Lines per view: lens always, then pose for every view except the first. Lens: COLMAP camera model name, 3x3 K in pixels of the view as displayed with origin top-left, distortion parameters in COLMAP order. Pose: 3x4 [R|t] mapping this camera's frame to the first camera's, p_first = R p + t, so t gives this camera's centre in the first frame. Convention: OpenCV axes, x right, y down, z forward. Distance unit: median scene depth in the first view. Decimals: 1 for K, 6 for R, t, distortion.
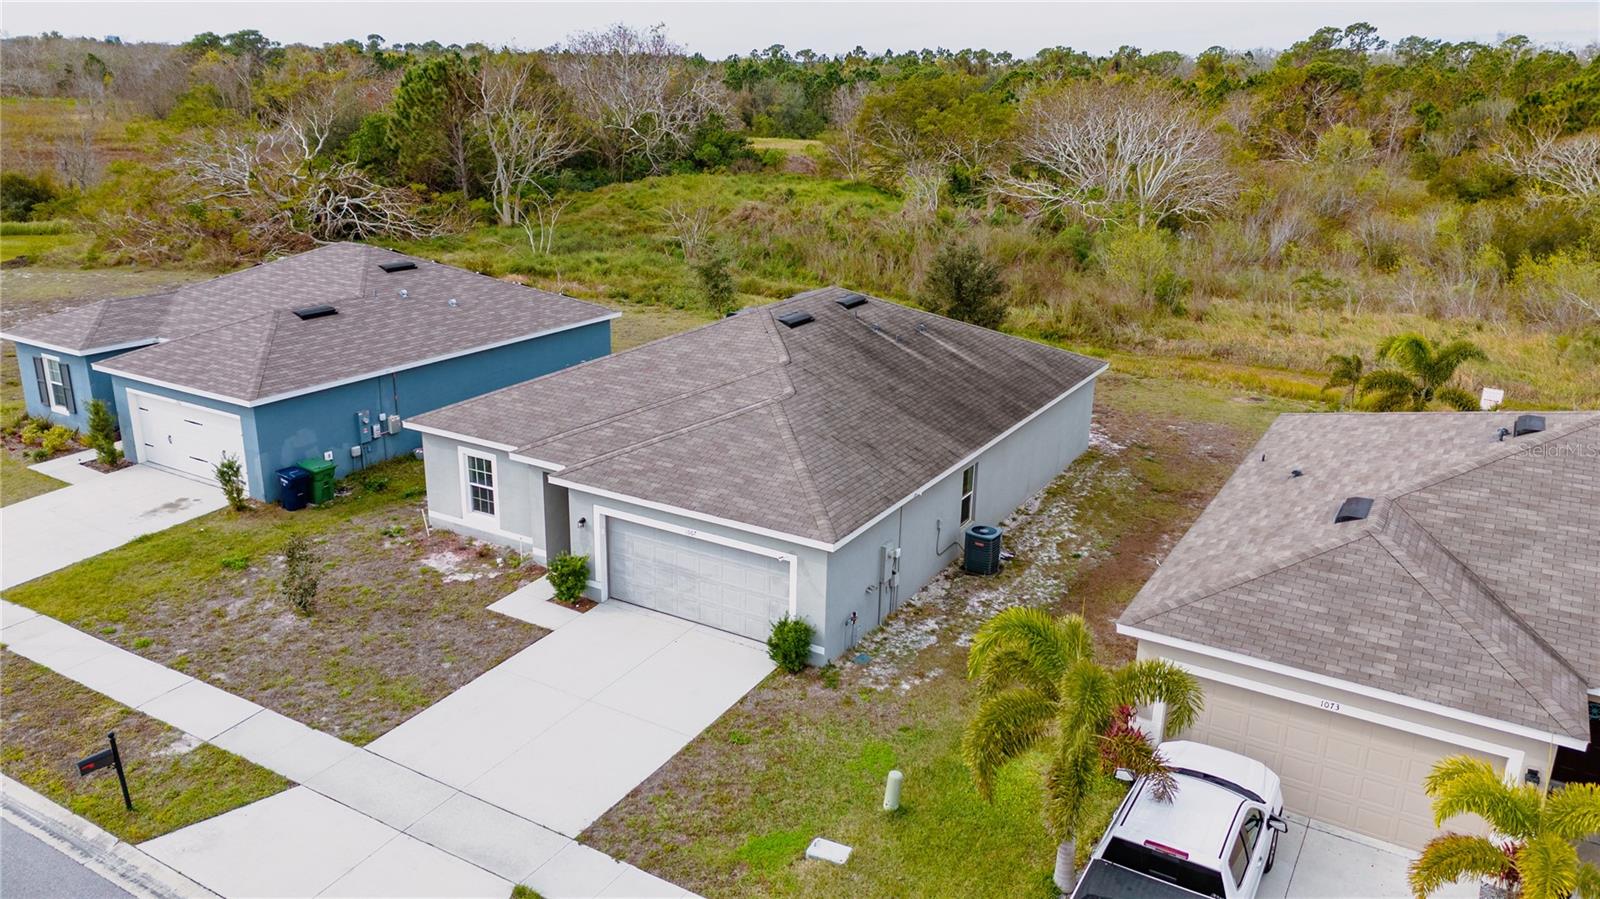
lens RADIAL K [[1172.6, 0, 803.0], [0, 1172.6, 447.7], [0, 0, 1]] dist [0.079988, -0.087563]
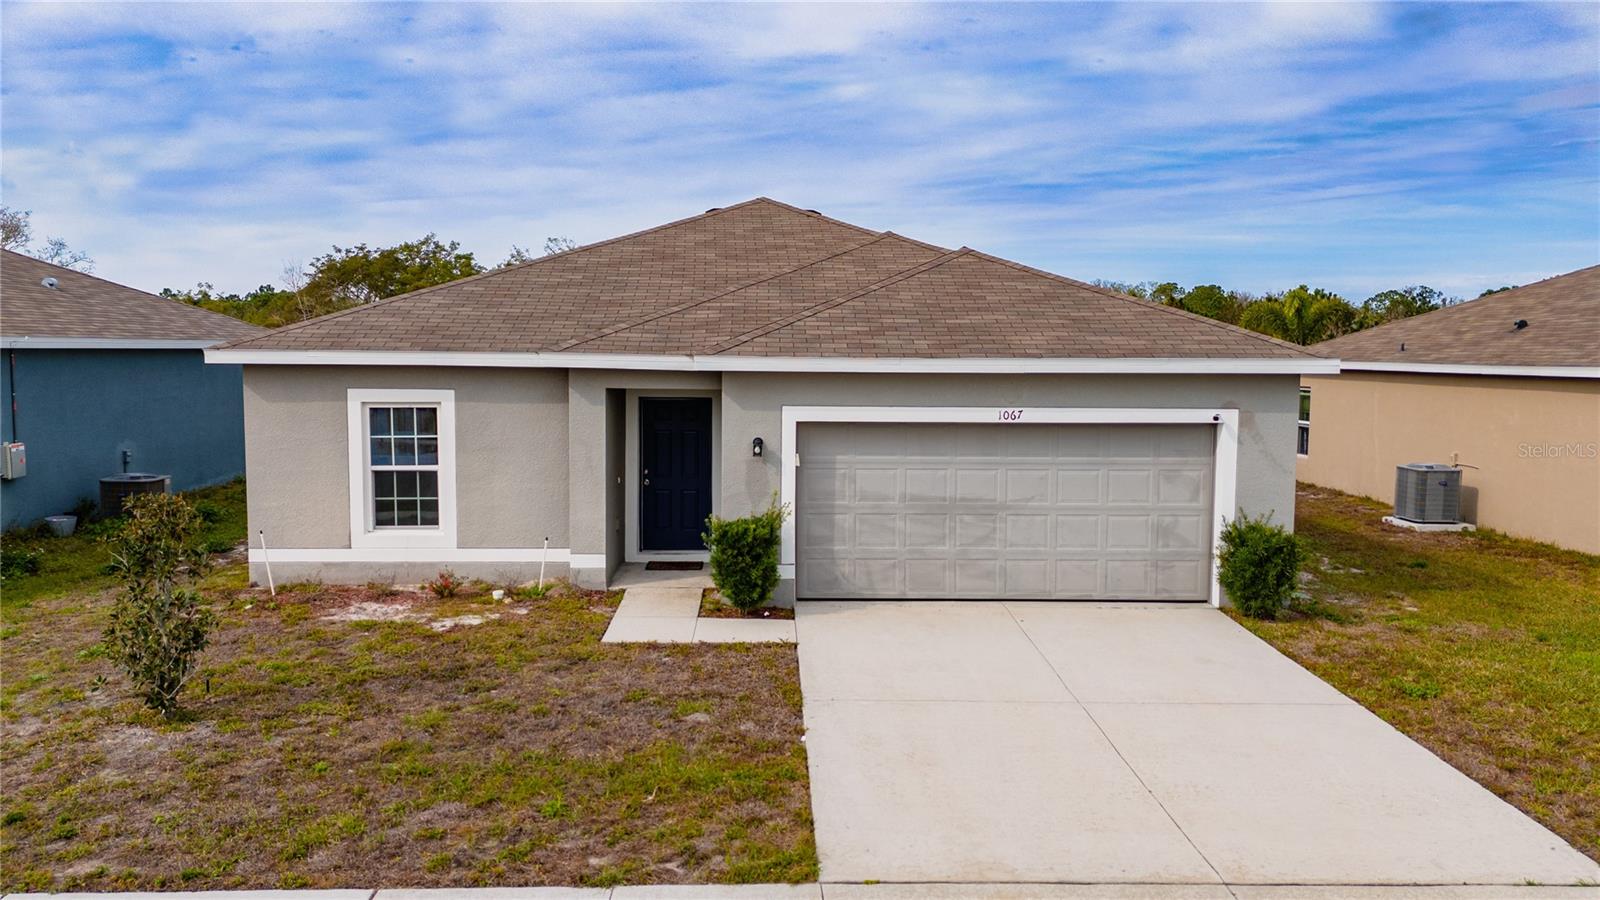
lens RADIAL K [[1172.6, 0, 806.4], [0, 1172.6, 451.9], [0, 0, 1]] dist [0.079988, -0.087563]
pose [[0.844049, -0.061016, 0.532783, -0.394843], [0.174033, 0.970900, -0.164518, 0.137032], [-0.507241, 0.231583, 0.830106, 0.504367]]
